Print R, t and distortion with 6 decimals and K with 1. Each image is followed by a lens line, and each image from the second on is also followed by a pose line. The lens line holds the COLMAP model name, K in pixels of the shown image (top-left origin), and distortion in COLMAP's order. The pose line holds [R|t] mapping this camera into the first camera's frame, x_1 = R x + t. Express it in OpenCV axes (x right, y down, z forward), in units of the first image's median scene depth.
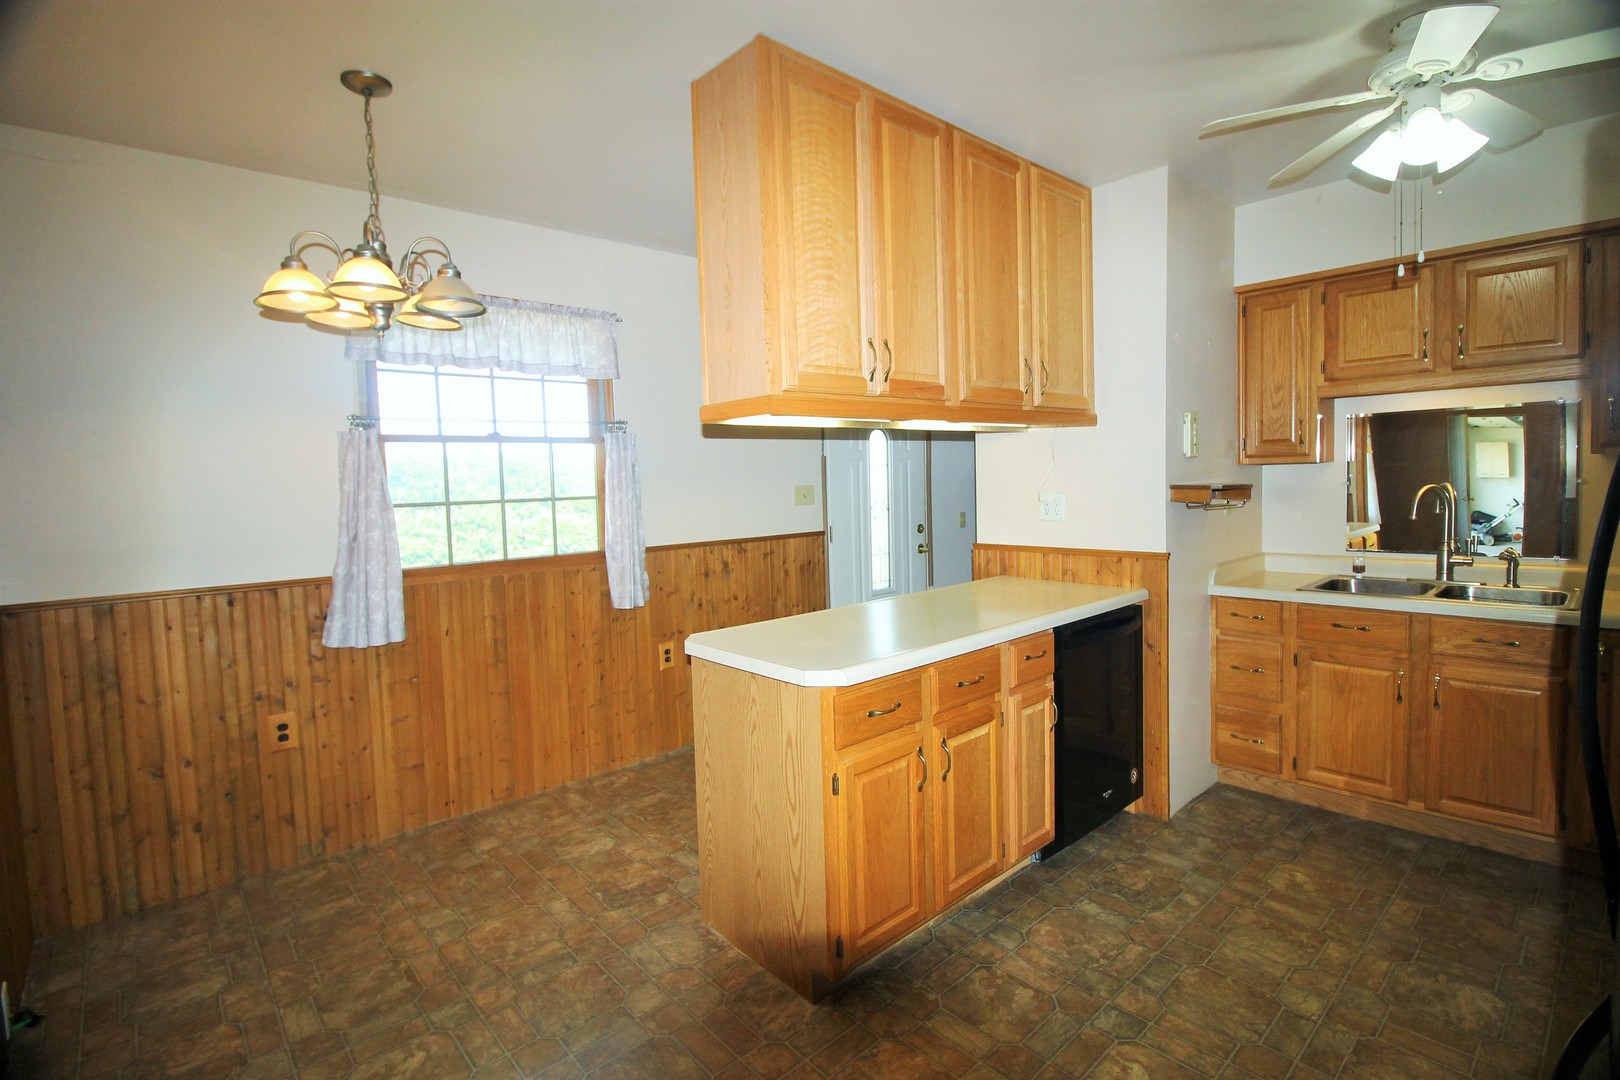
lens RADIAL K [[756.5, 0, 811.4], [0, 756.5, 531.2], [0, 0, 1]] dist [-0.002204, -0.010738]
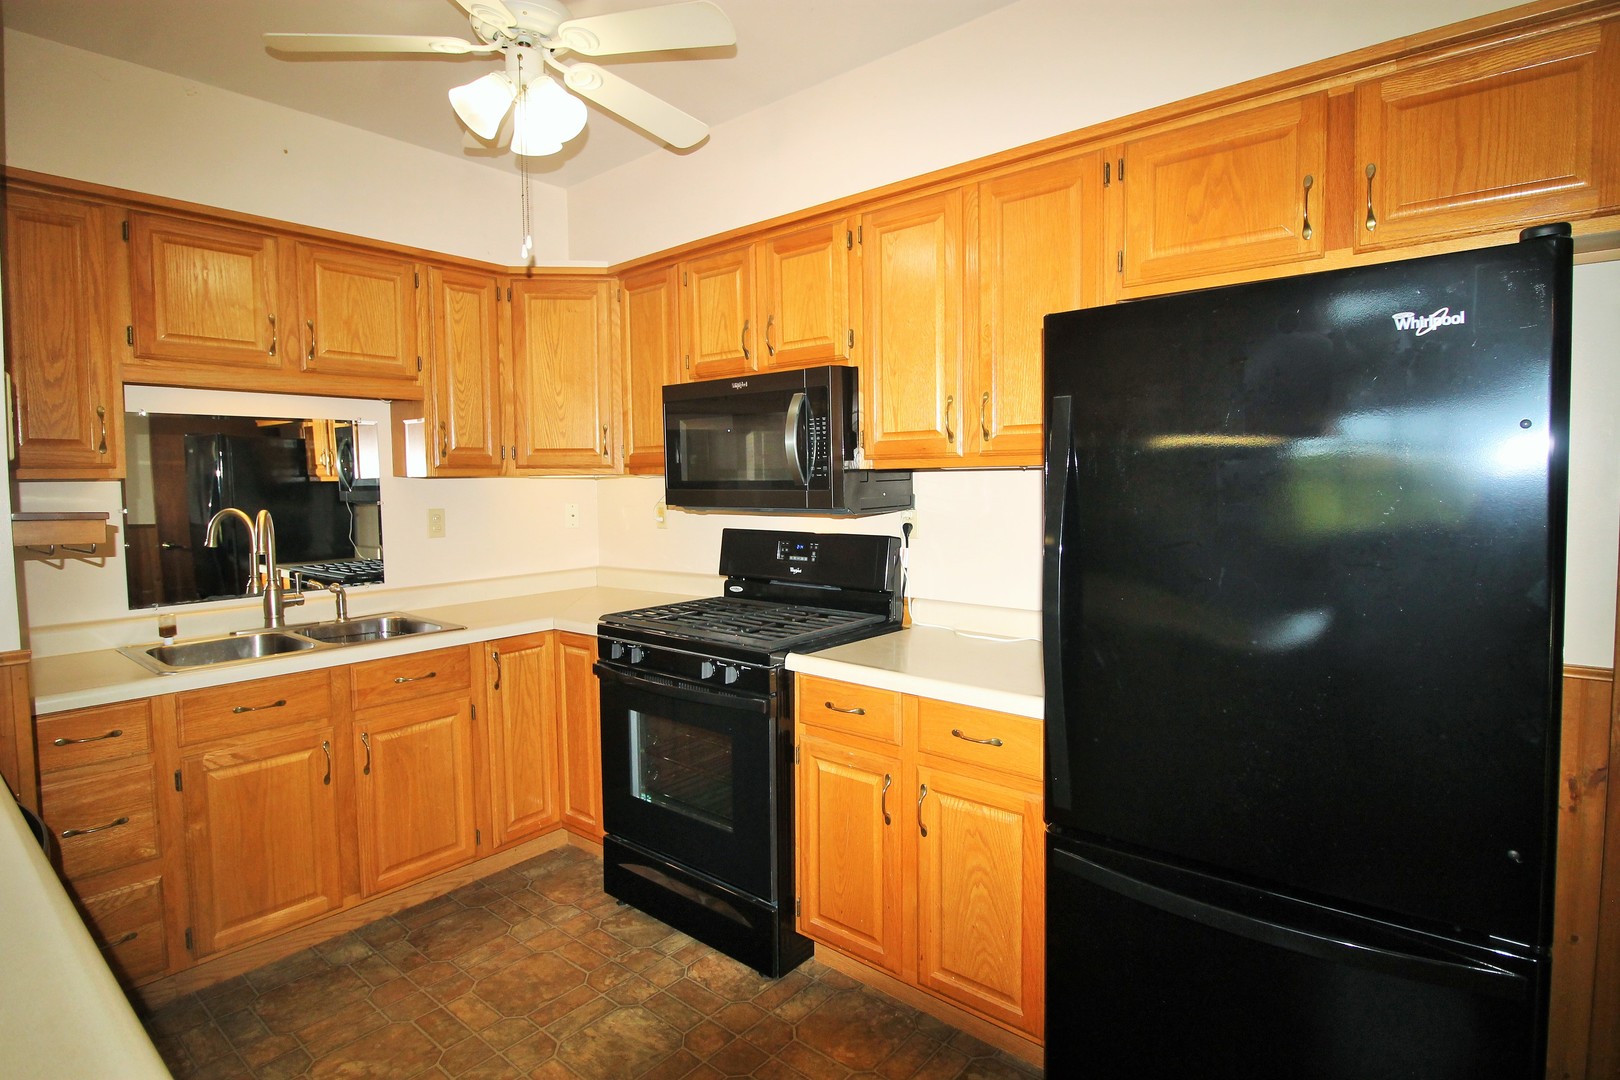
lens RADIAL K [[835.9, 0, 816.2], [0, 835.9, 525.3], [0, 0, 1]] dist [0.004032, -0.009498]
pose [[-0.130500, -0.023742, 0.991164, -0.144687], [0.083451, 0.995903, 0.034843, -0.029039], [-0.987930, 0.087261, -0.127984, 0.563875]]
